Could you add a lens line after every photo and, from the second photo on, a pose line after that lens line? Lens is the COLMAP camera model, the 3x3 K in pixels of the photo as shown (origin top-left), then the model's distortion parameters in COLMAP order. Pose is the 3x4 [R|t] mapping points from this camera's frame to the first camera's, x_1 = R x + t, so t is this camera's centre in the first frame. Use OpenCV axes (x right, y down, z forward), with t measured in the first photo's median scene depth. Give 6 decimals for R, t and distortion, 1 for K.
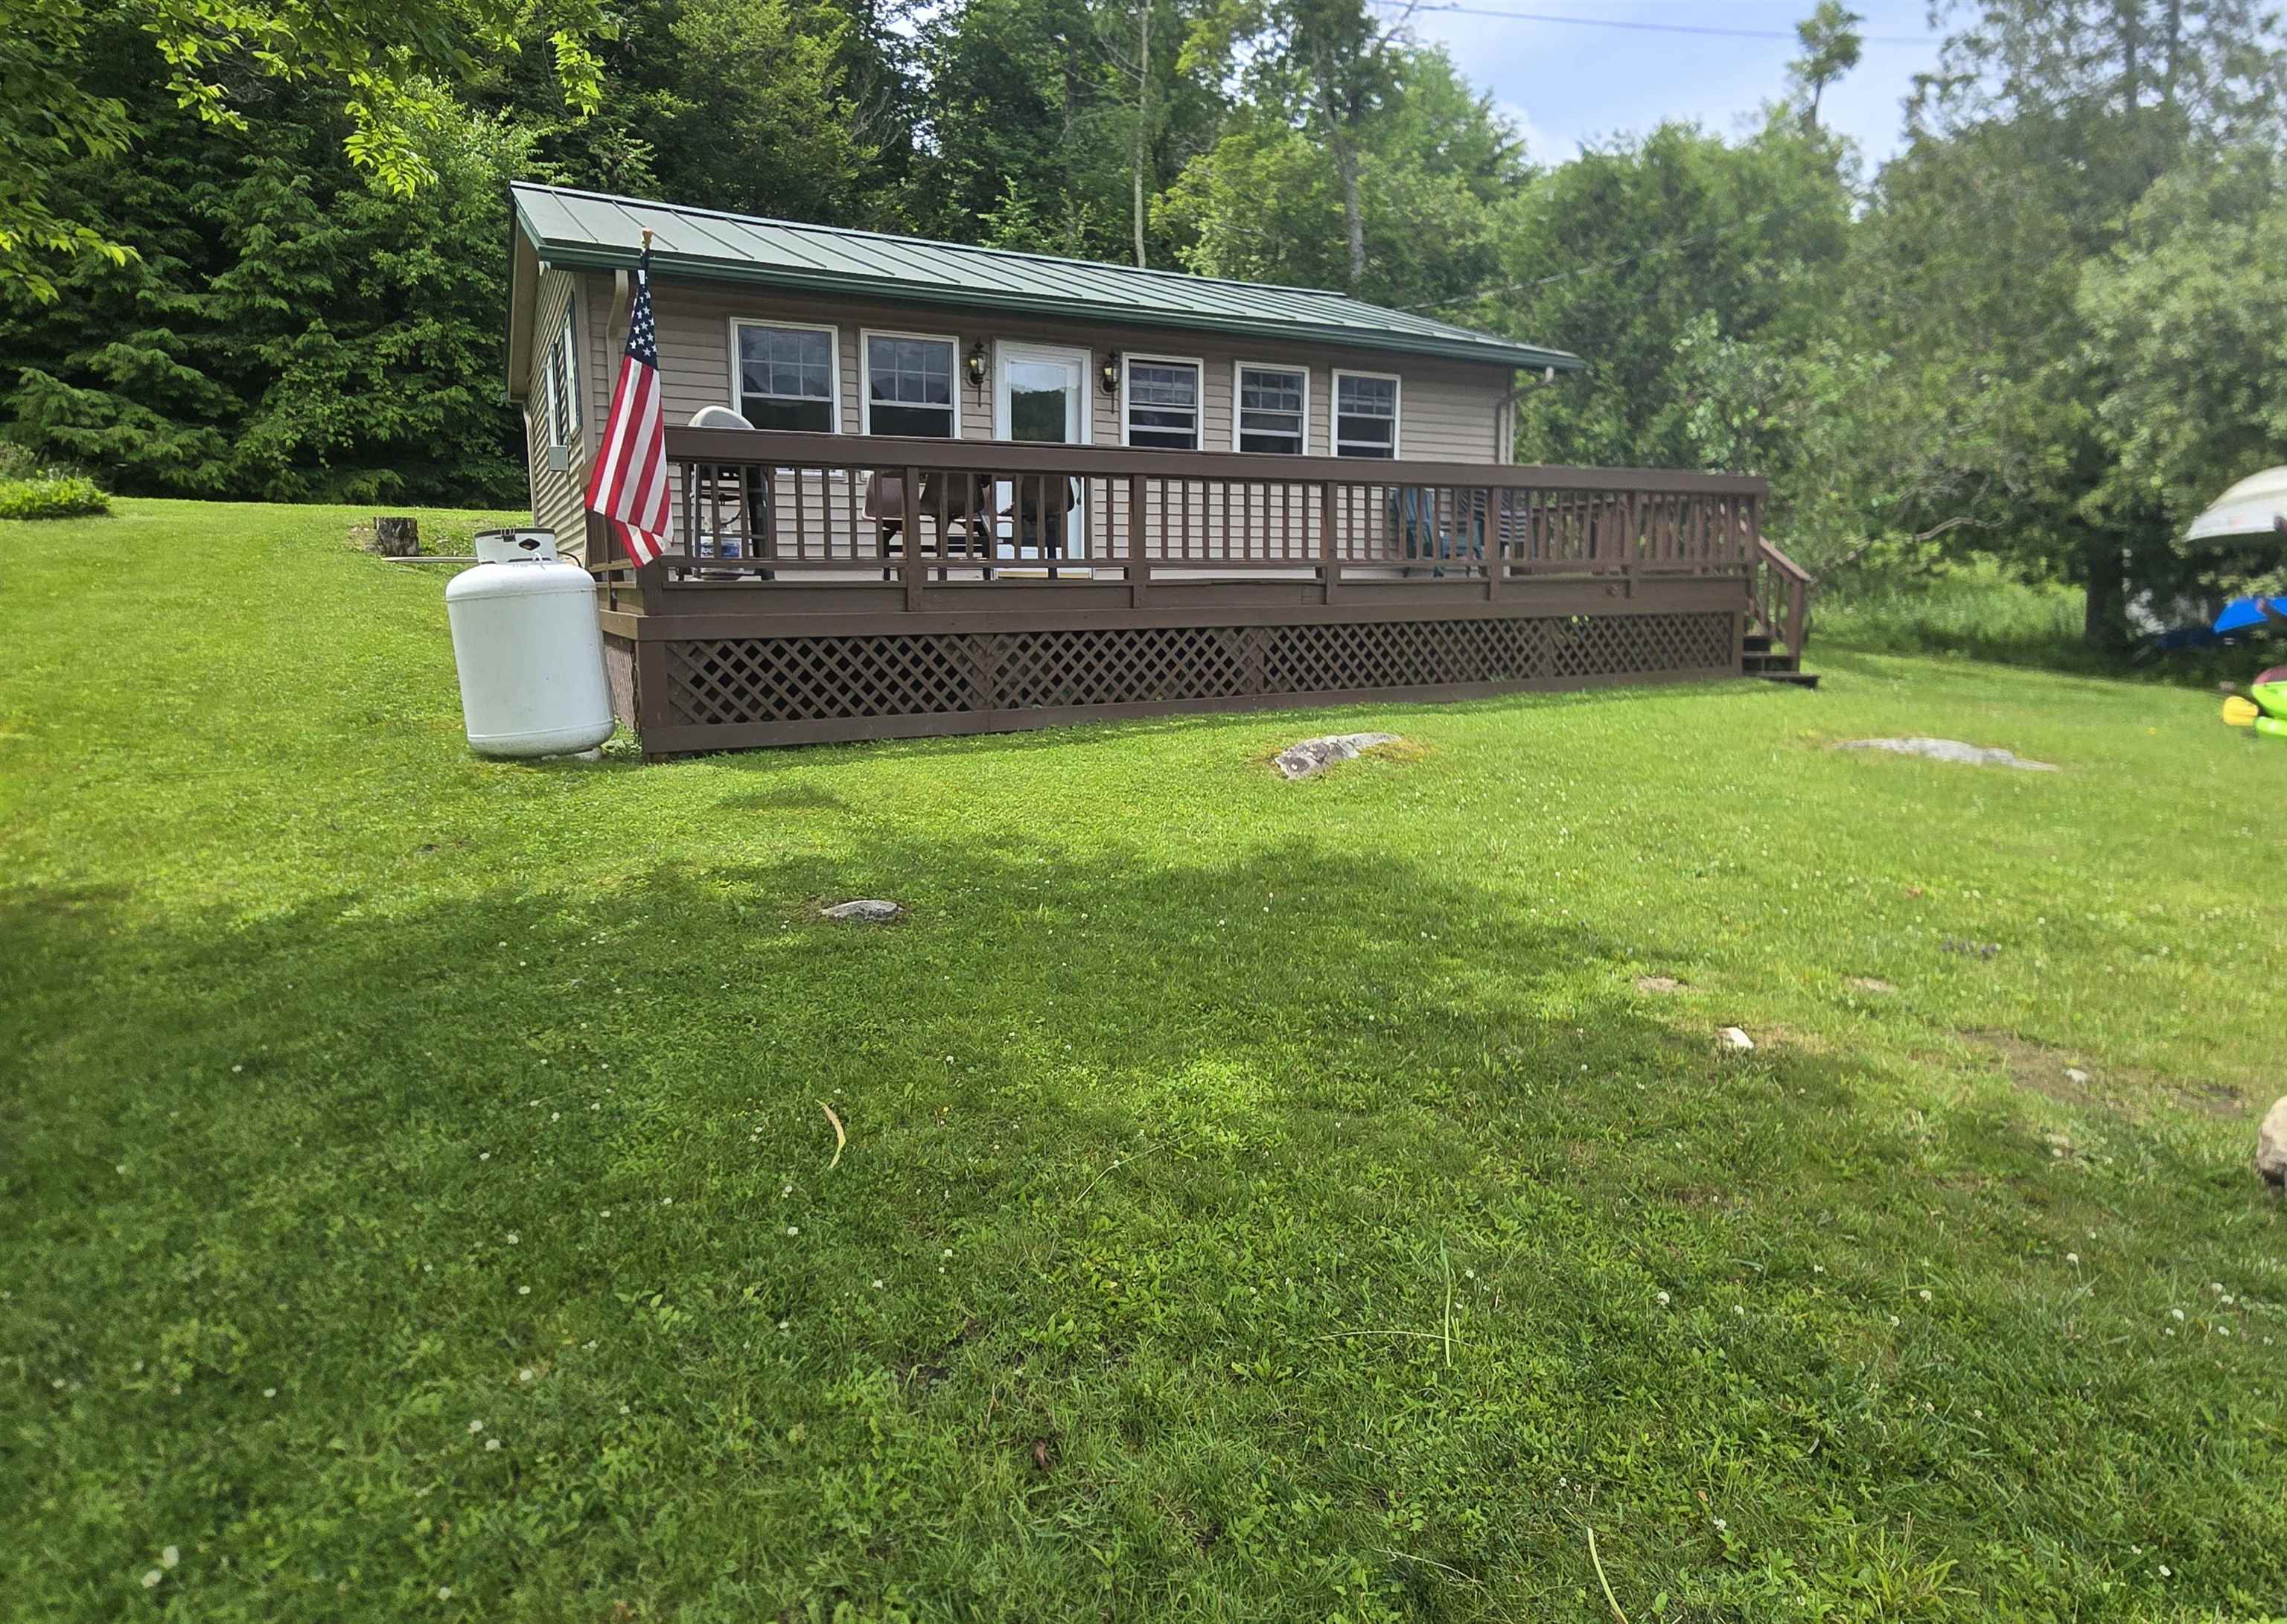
lens RADIAL K [[1280.9, 0, 1164.1], [0, 1280.9, 773.0], [0, 0, 1]] dist [0.001587, -0.004164]
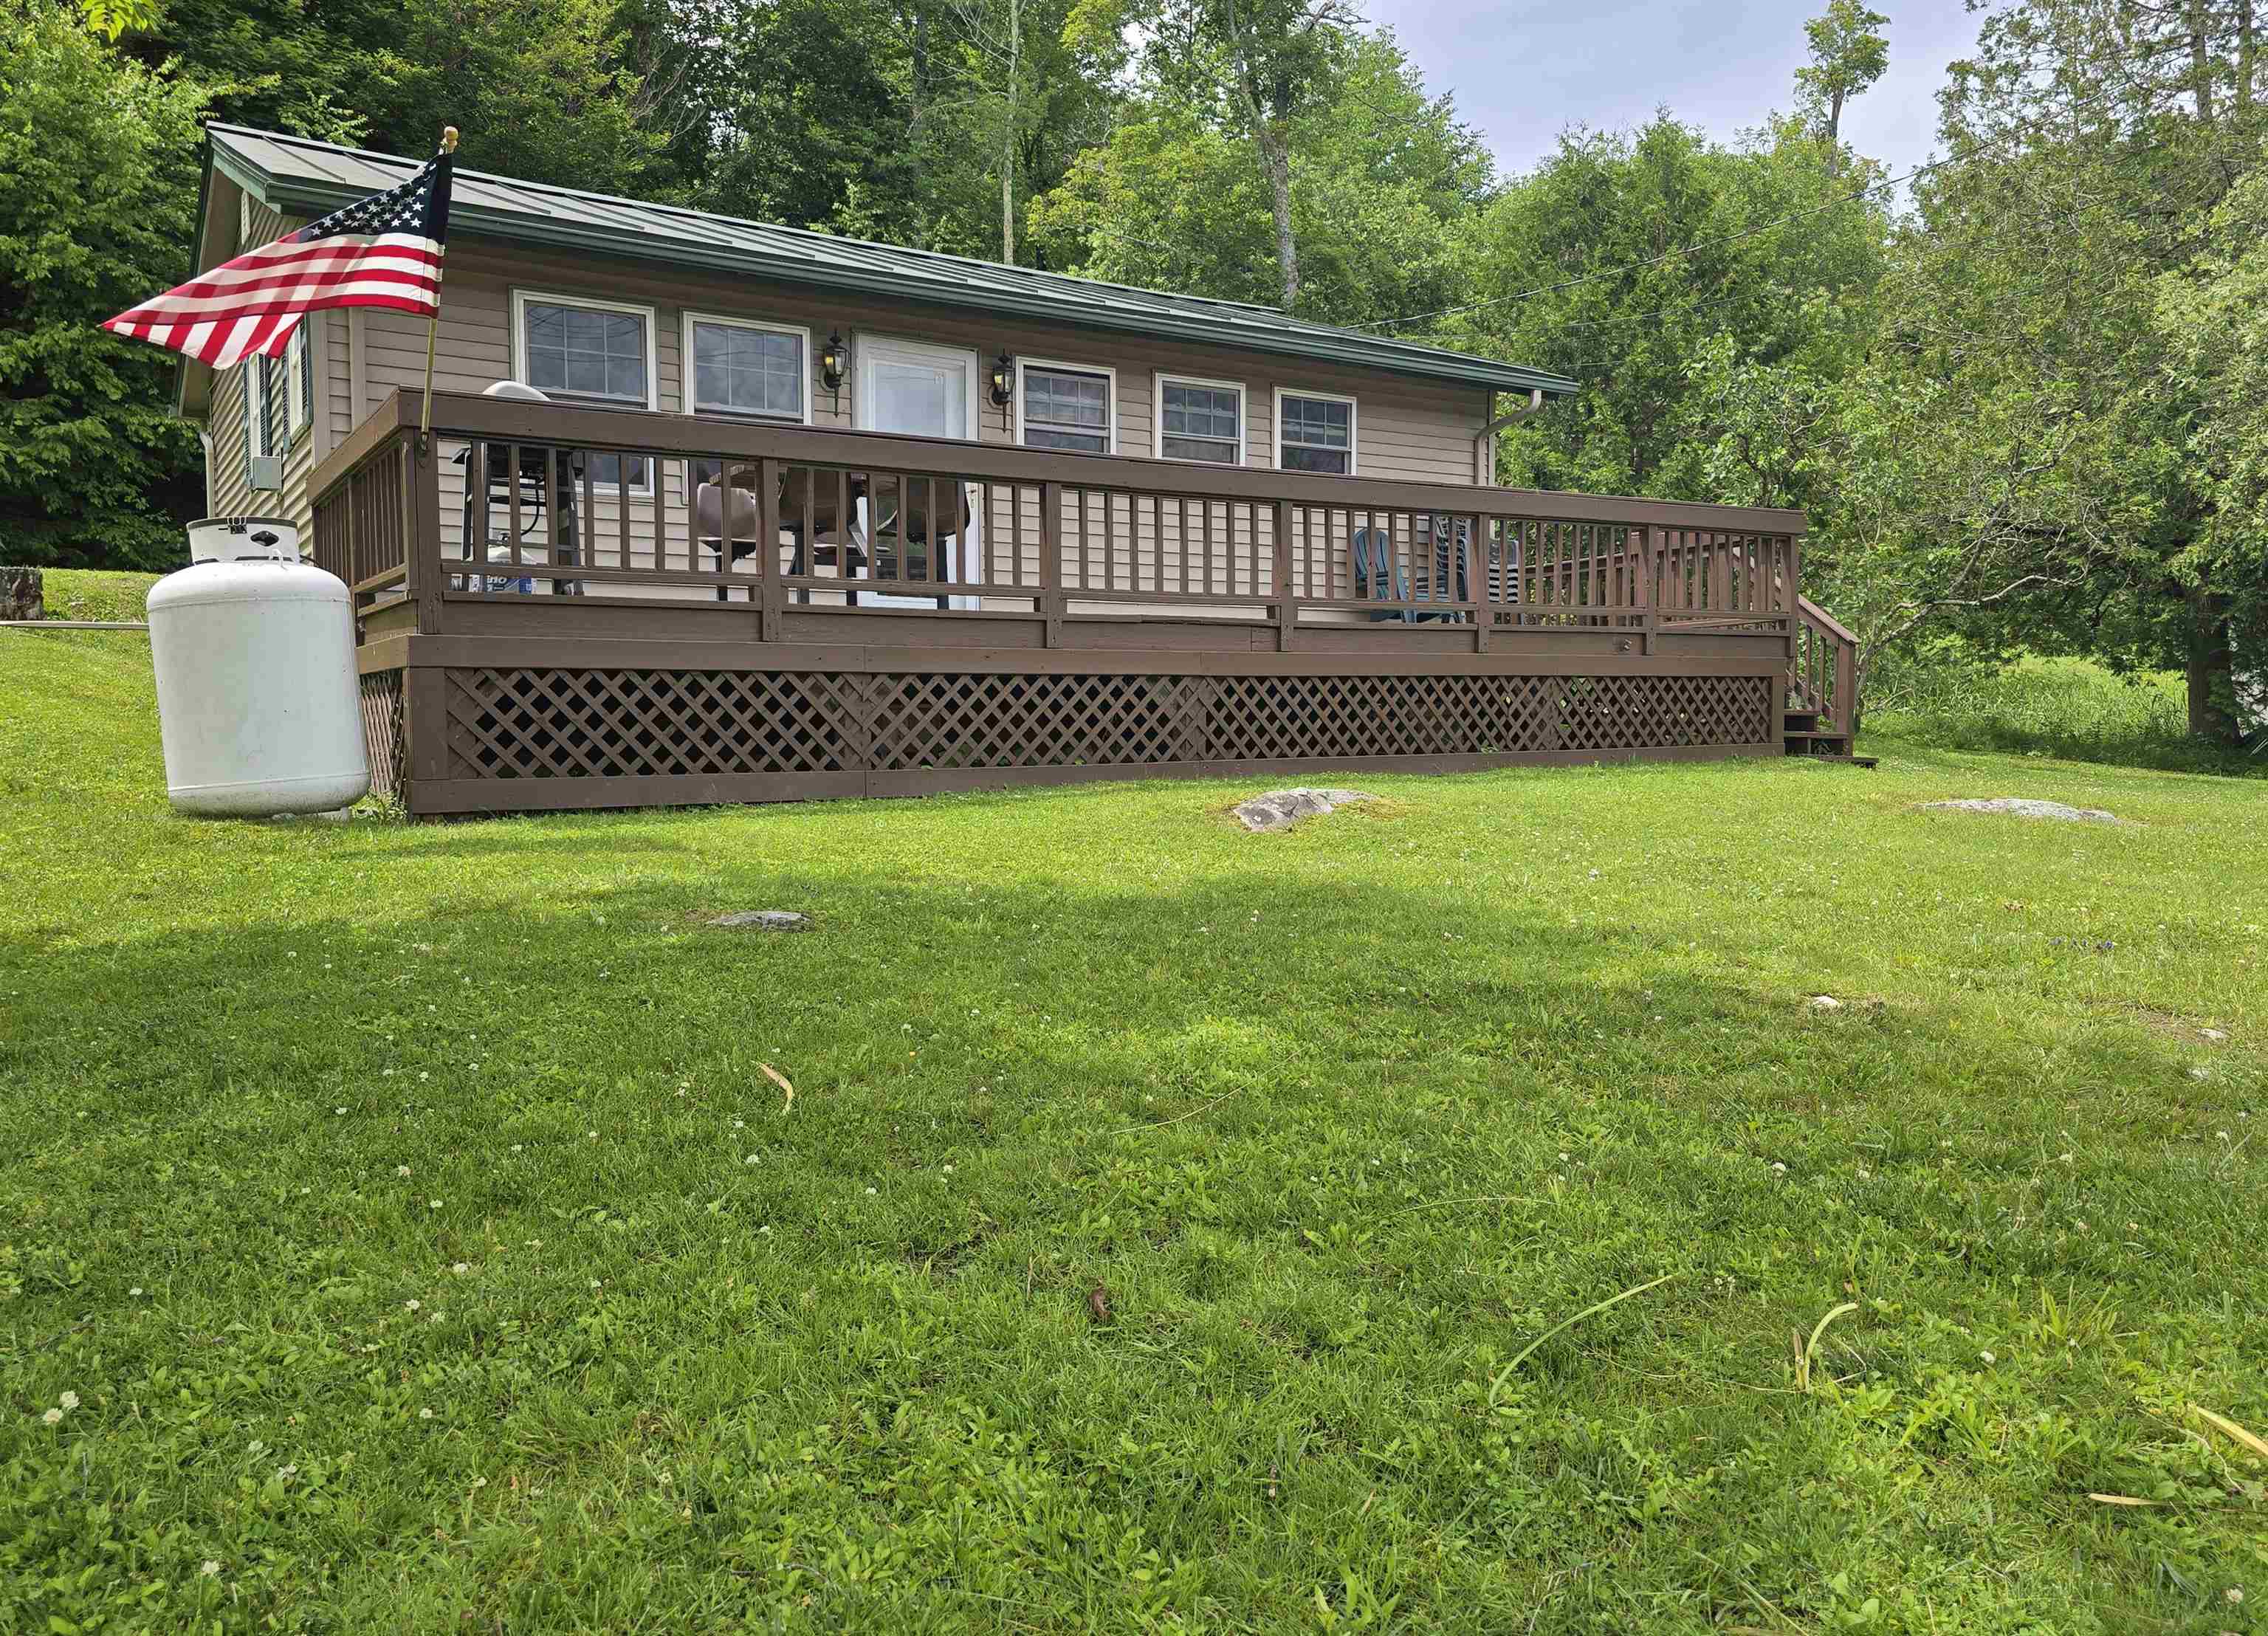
lens RADIAL K [[1674.0, 0, 1182.0], [0, 1674.0, 810.1], [0, 0, 1]] dist [0.083187, -0.090969]
pose [[0.996202, -0.005837, 0.086880, -0.024640], [0.013634, 0.995900, -0.089425, 0.053816], [-0.086002, 0.090270, 0.992197, -0.029227]]
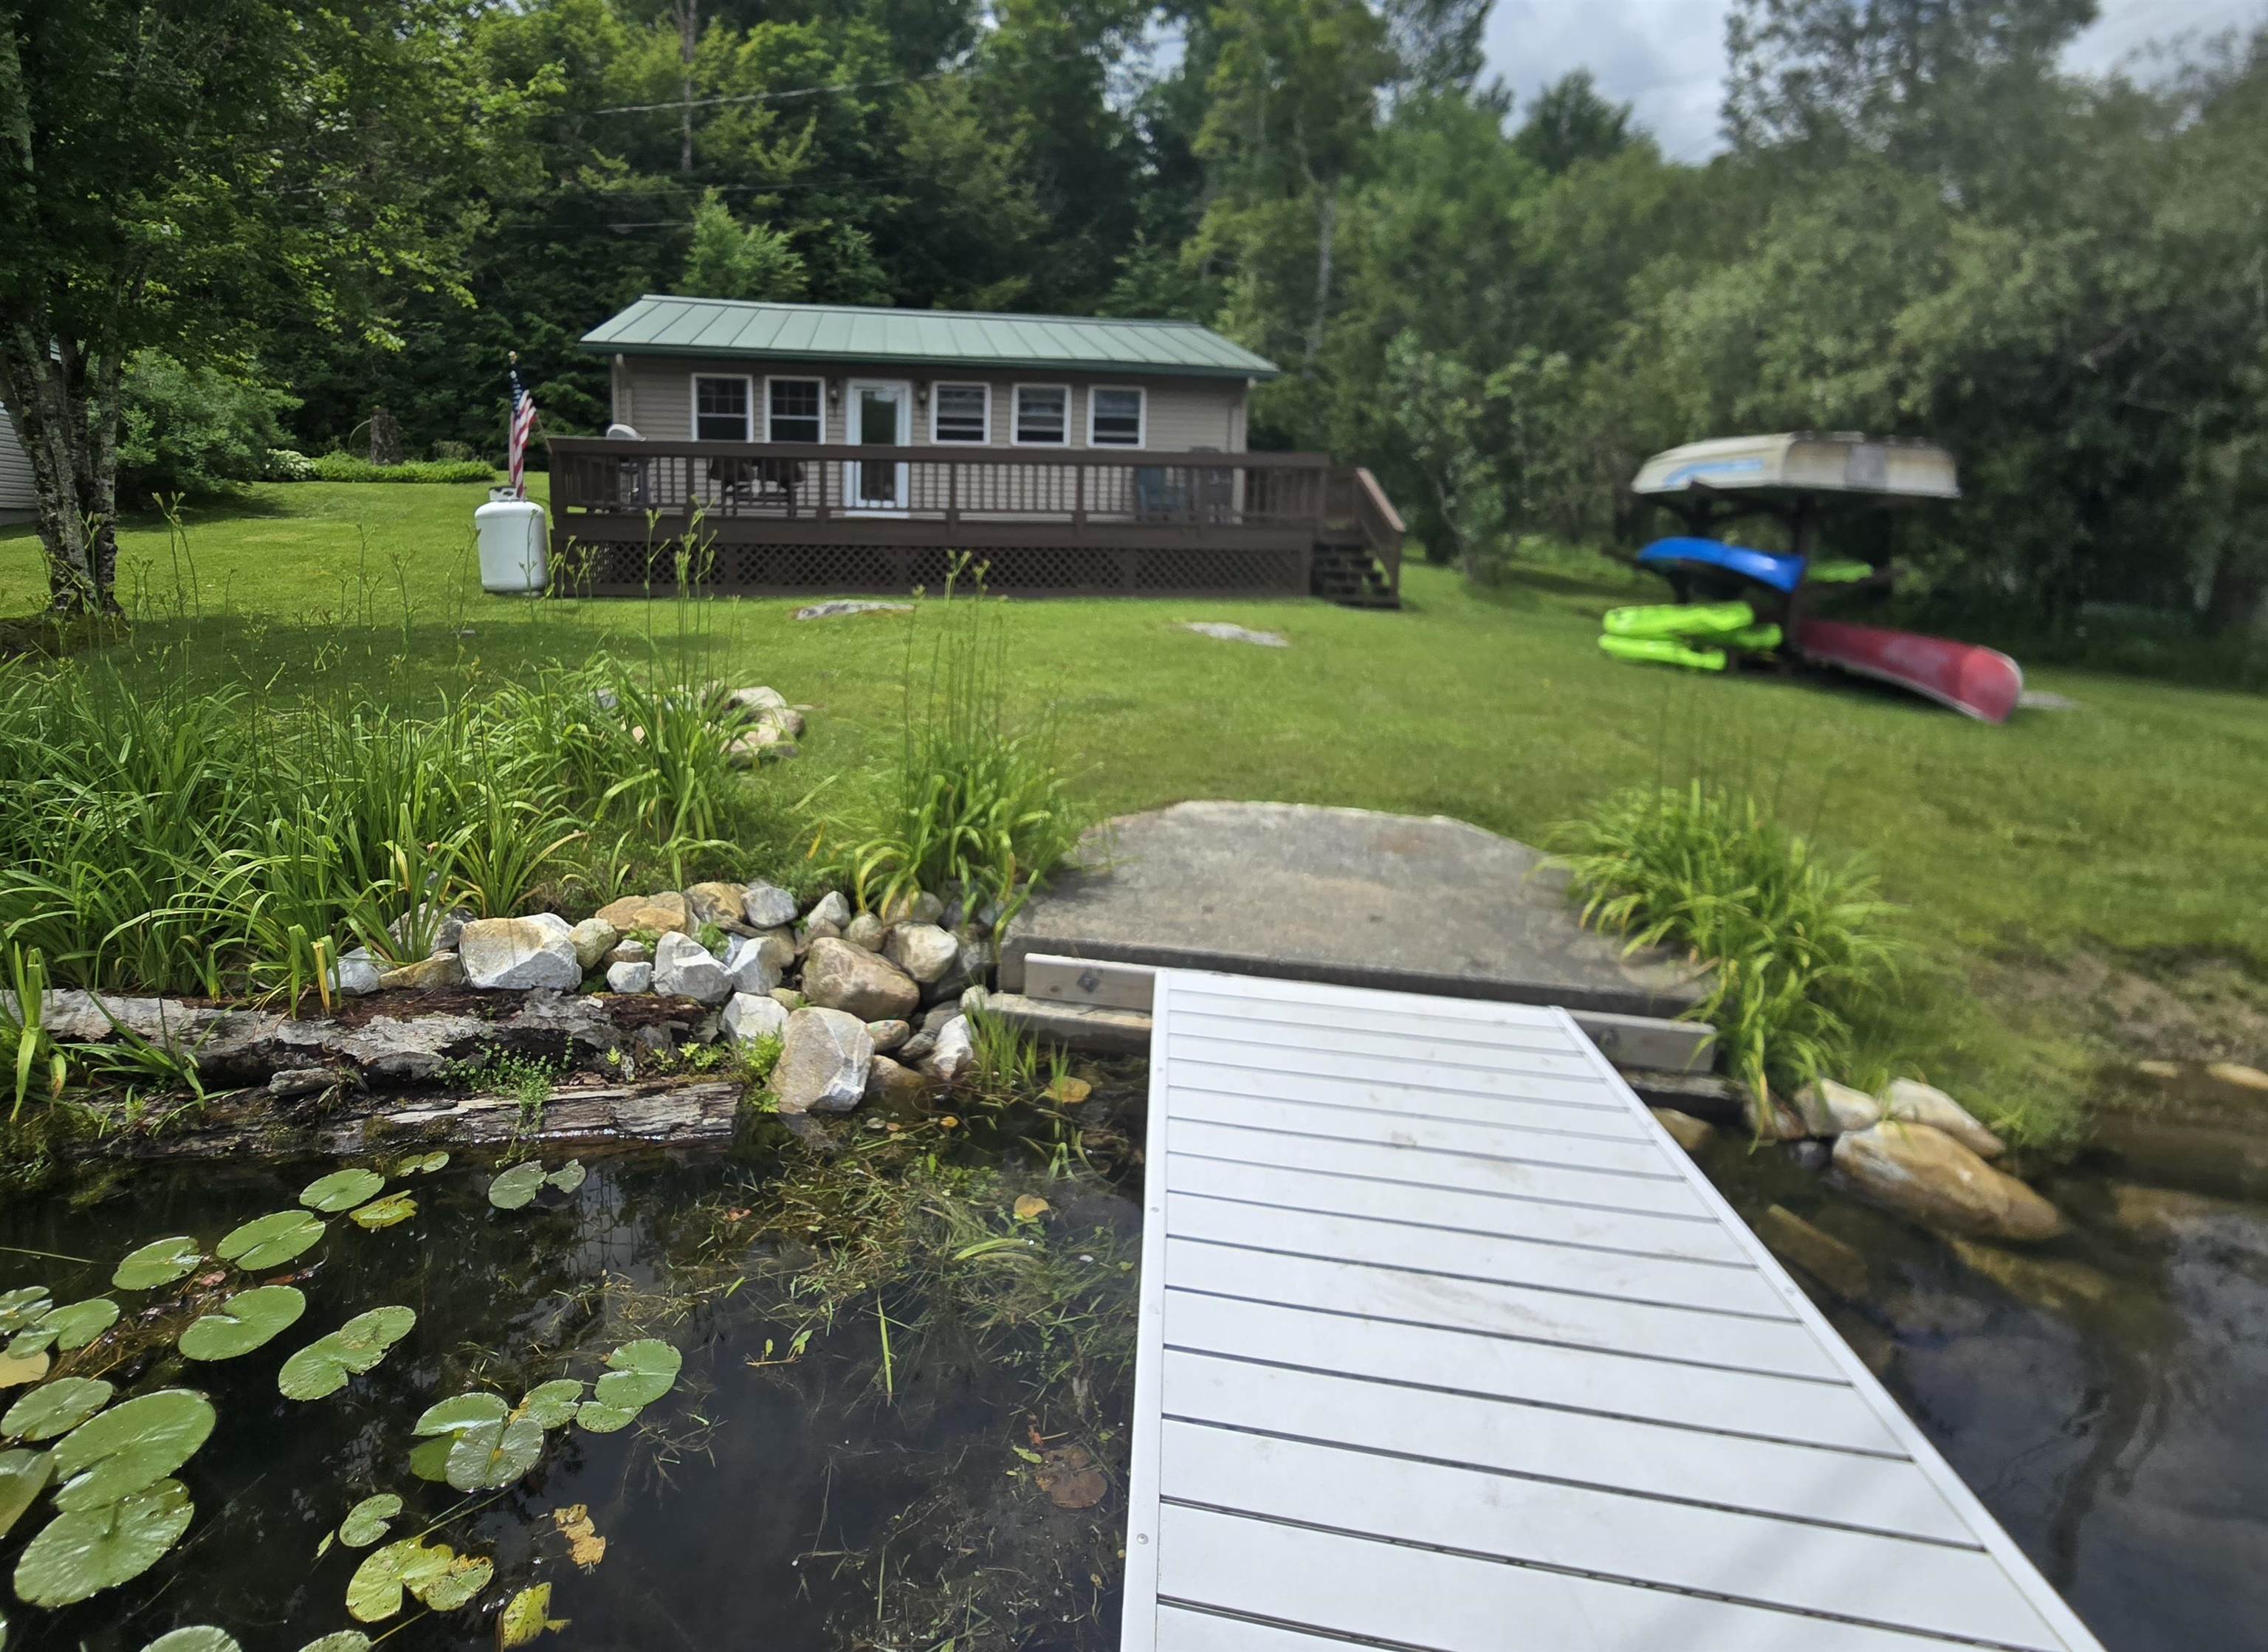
lens RADIAL K [[1069.5, 0, 979.8], [0, 1069.5, 675.5], [0, 0, 1]] dist [-0.001777, -0.001575]
pose [[0.928317, 0.067933, -0.365530, 0.598013], [-0.075745, 0.997102, -0.007056, 0.050805], [0.363991, 0.034237, 0.930773, -0.242560]]
